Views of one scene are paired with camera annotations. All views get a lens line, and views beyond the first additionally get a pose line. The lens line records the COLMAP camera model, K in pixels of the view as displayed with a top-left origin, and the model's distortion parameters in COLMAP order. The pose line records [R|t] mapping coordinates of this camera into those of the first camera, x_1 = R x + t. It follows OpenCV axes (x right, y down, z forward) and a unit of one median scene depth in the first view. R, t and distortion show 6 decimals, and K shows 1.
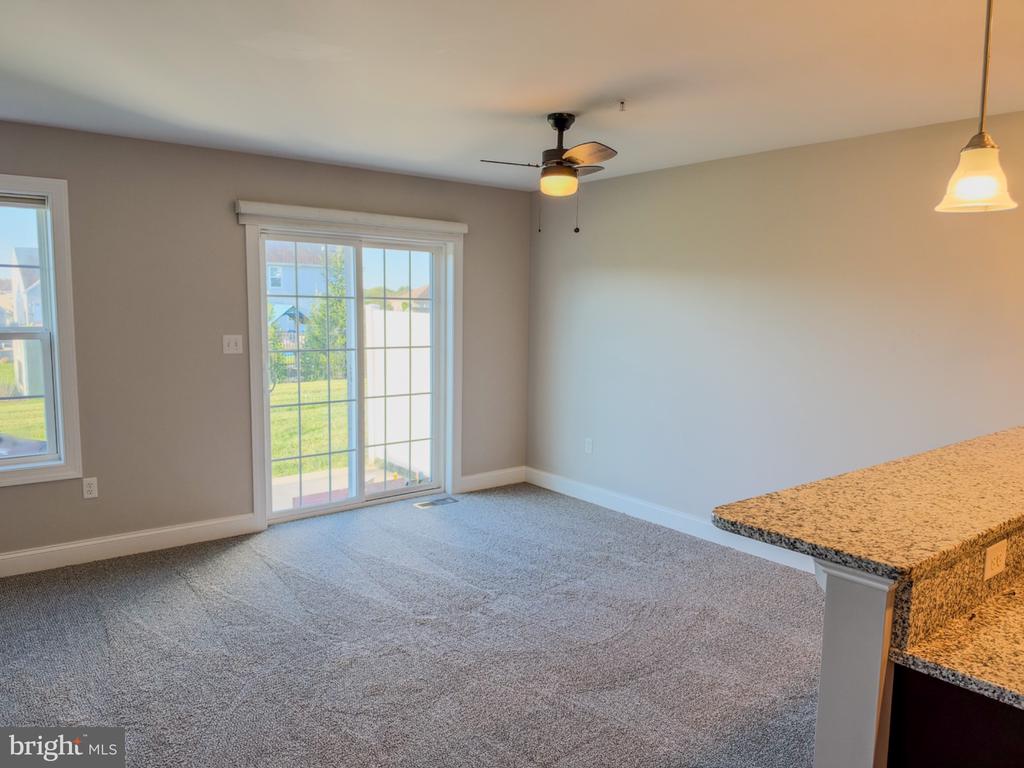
lens RADIAL K [[716.3, 0, 512.8], [0, 716.3, 382.5], [0, 0, 1]] dist [0.070628, -0.184472]
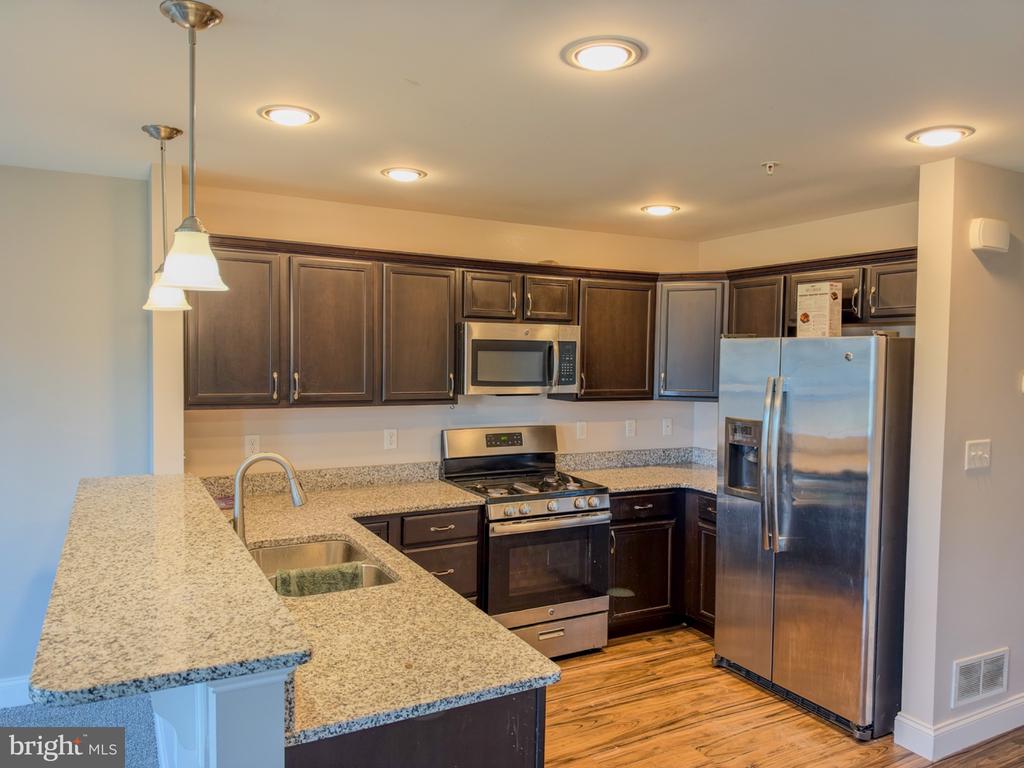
lens RADIAL K [[736.9, 0, 512.0], [0, 736.9, 384.0], [0, 0, 1]] dist [0.003853, -0.007364]
pose [[0.189319, -0.051149, 0.980583, -0.318817], [0.093849, 0.995013, 0.033783, -0.098765], [-0.977421, 0.085631, 0.193175, 0.347043]]
